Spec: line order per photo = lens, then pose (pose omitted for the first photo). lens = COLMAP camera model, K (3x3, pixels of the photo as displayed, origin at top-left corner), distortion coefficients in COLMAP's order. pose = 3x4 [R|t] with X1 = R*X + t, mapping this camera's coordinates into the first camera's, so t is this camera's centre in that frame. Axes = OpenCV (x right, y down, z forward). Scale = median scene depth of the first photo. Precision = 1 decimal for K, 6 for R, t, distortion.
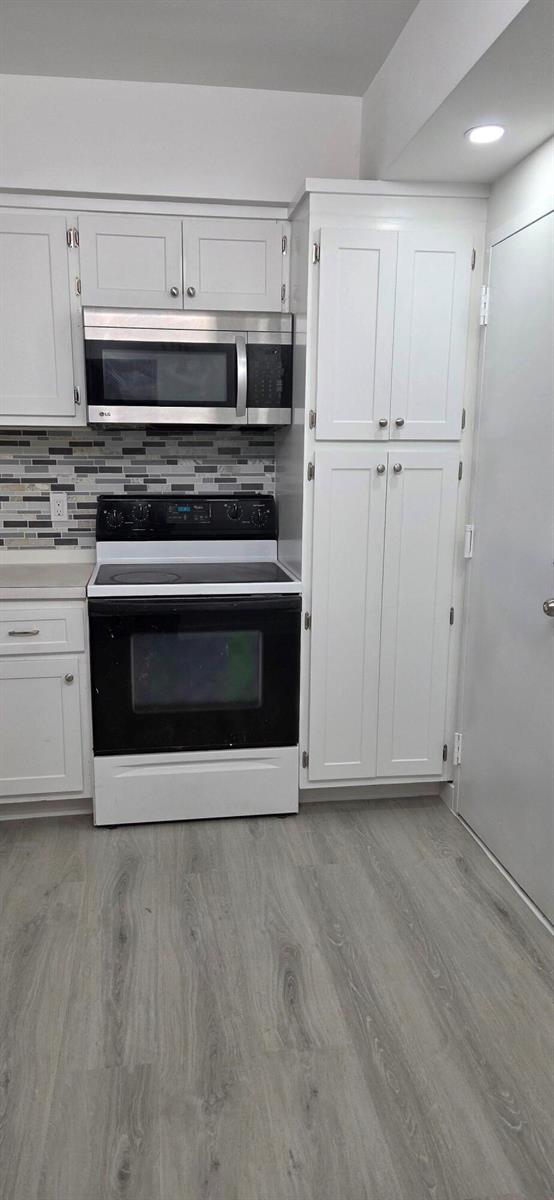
lens RADIAL K [[806.8, 0, 276.4], [0, 806.8, 606.5], [0, 0, 1]] dist [0.066393, -0.063020]
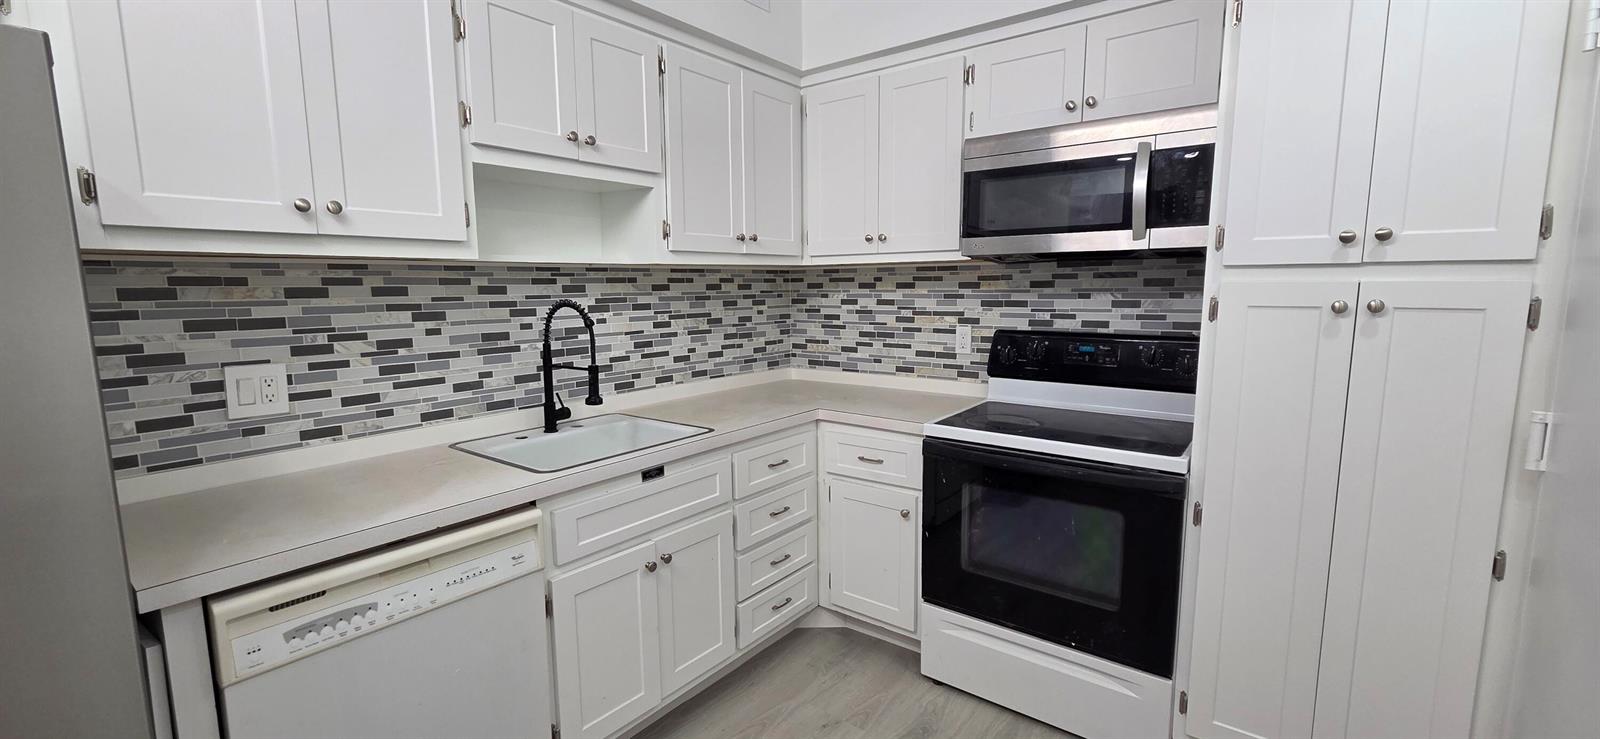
lens RADIAL K [[658.4, 0, 796.3], [0, 658.4, 364.1], [0, 0, 1]] dist [0.001026, -0.000805]
pose [[0.683017, 0.078012, -0.726225, 0.212787], [-0.129061, 0.991525, -0.014872, -0.060636], [0.718910, 0.103885, 0.687297, 0.327937]]
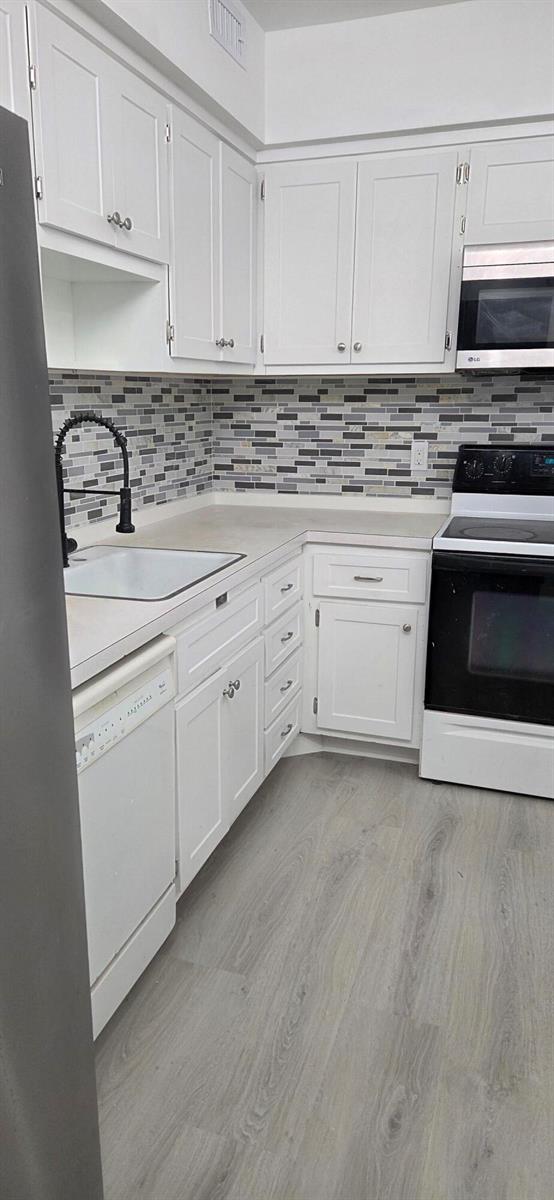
lens RADIAL K [[806.8, 0, 247.0], [0, 806.8, 599.4], [0, 0, 1]] dist [0.066393, -0.063020]
pose [[0.882253, 0.112802, -0.457062, 0.022029], [-0.088578, 0.993304, 0.074166, -0.003387], [0.462367, -0.024948, 0.886337, 0.019785]]
